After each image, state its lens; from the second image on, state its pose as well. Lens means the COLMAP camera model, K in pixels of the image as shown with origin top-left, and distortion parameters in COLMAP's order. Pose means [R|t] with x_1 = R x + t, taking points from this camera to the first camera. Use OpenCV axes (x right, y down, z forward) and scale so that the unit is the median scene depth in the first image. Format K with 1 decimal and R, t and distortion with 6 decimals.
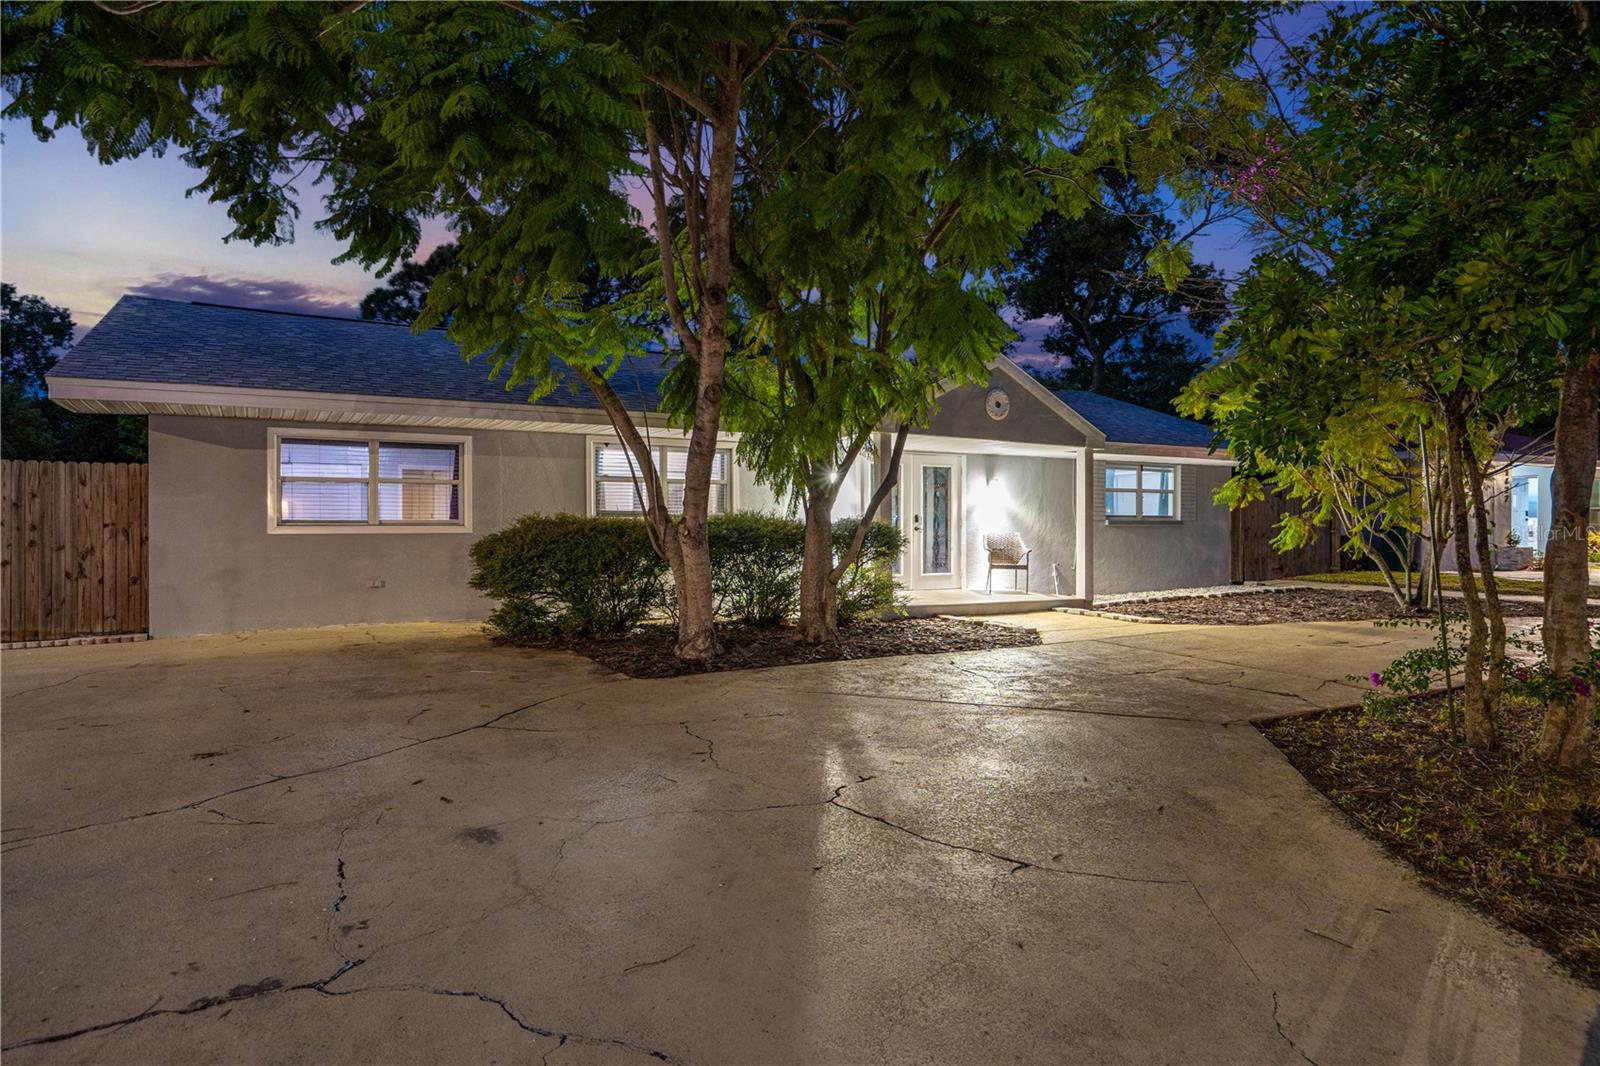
lens RADIAL K [[898.2, 0, 800.0], [0, 898.2, 533.0], [0, 0, 1]] dist [0.002781, 0.000608]
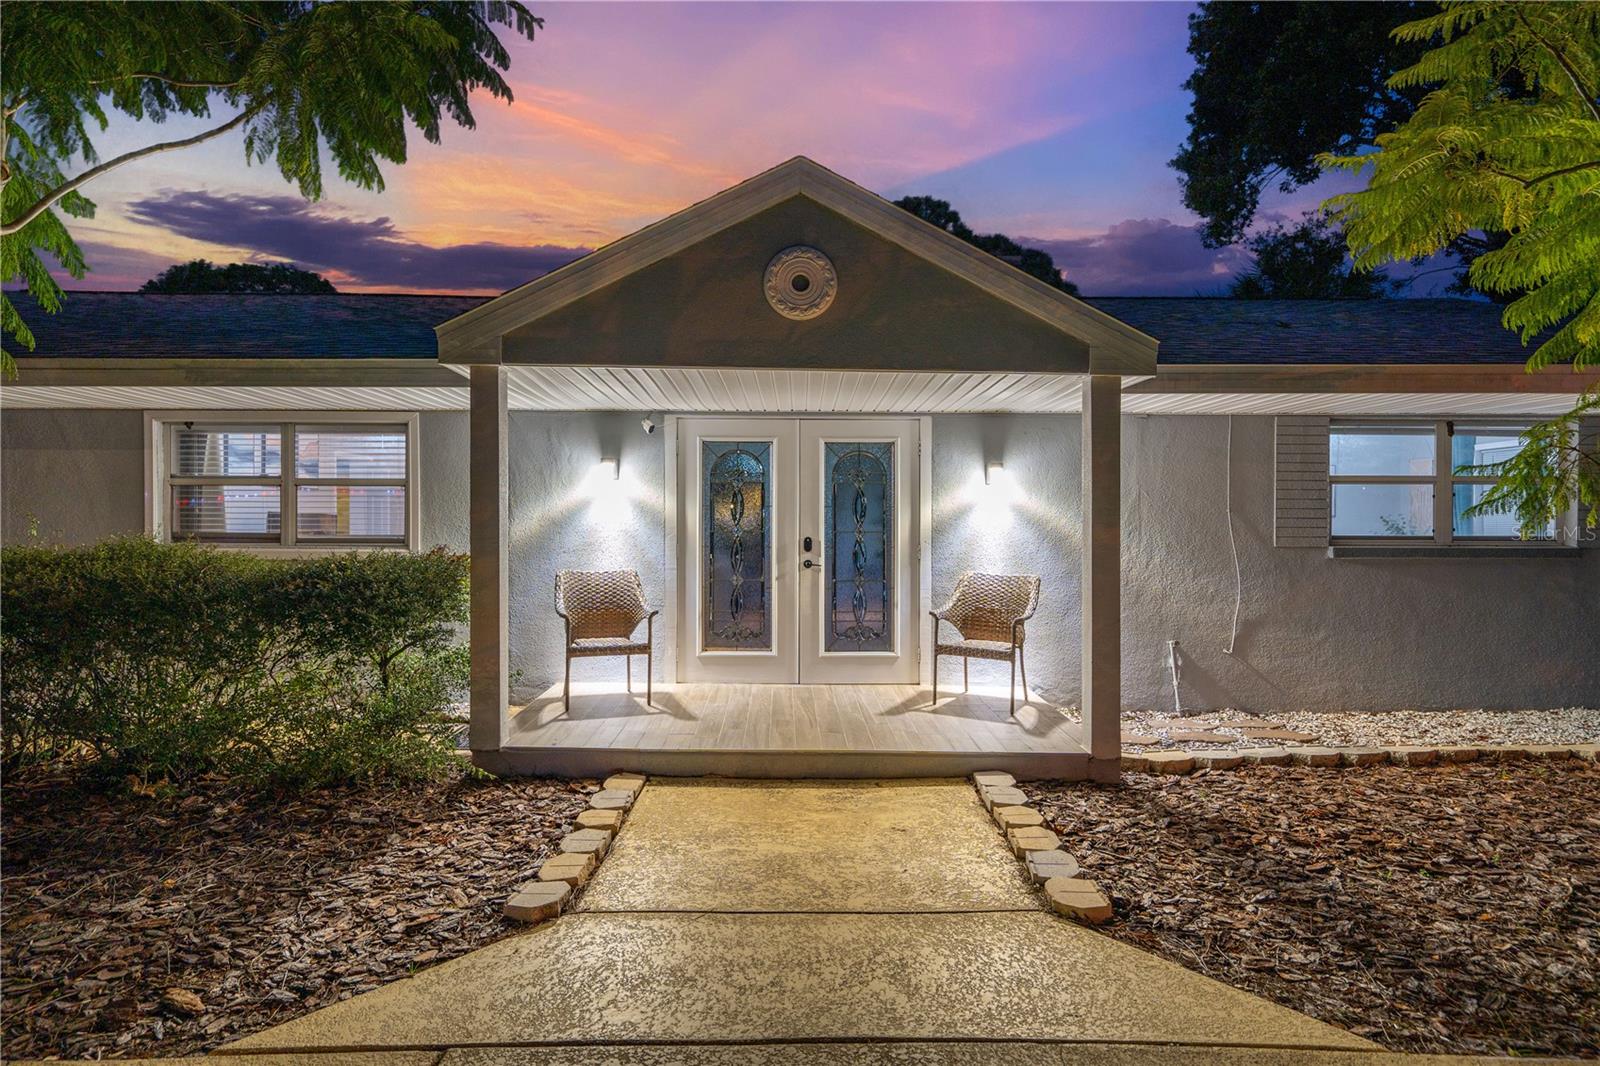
lens RADIAL K [[898.2, 0, 800.0], [0, 898.2, 533.0], [0, 0, 1]] dist [0.002781, 0.000608]
pose [[0.881425, 0.002264, -0.472319, 0.355330], [-0.006016, 0.999961, -0.006434, -0.018783], [0.472286, 0.008513, 0.881404, 0.528868]]
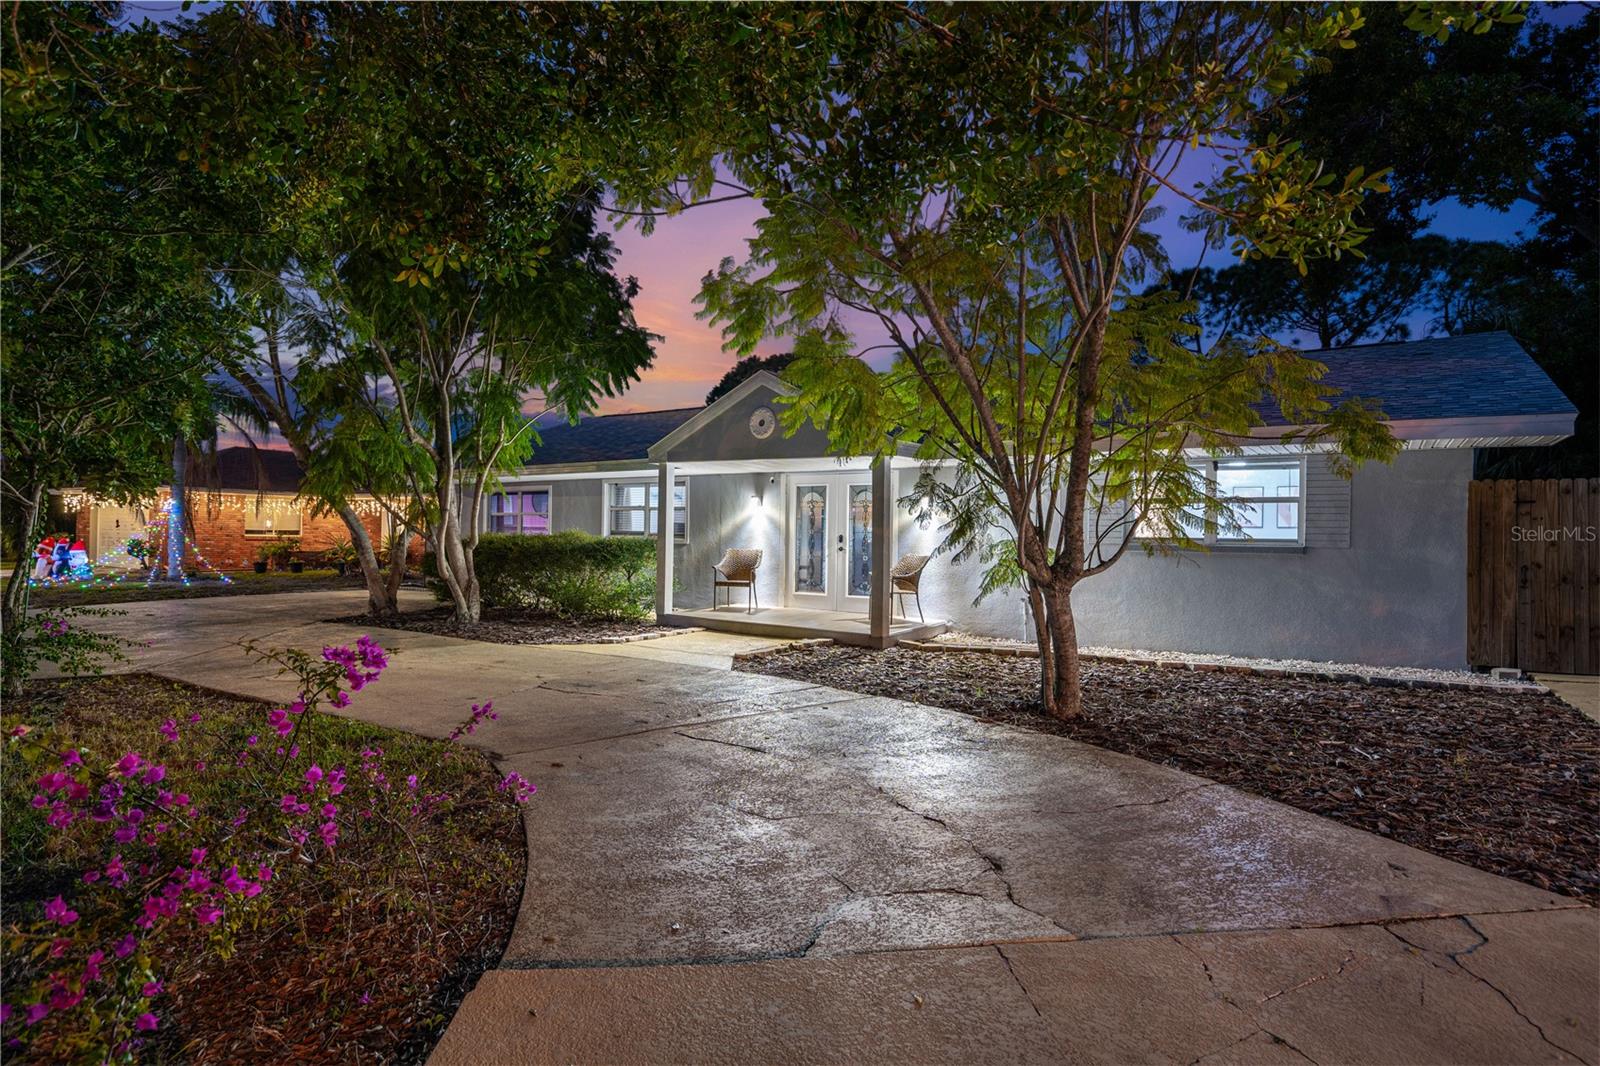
lens RADIAL K [[873.7, 0, 800.0], [0, 873.7, 533.0], [0, 0, 1]] dist [-0.000368, -0.000003]
pose [[0.459299, -0.001779, -0.888280, 0.924866], [-0.026467, 0.999527, -0.015687, -0.006152], [0.887887, 0.030715, 0.459035, 0.505264]]
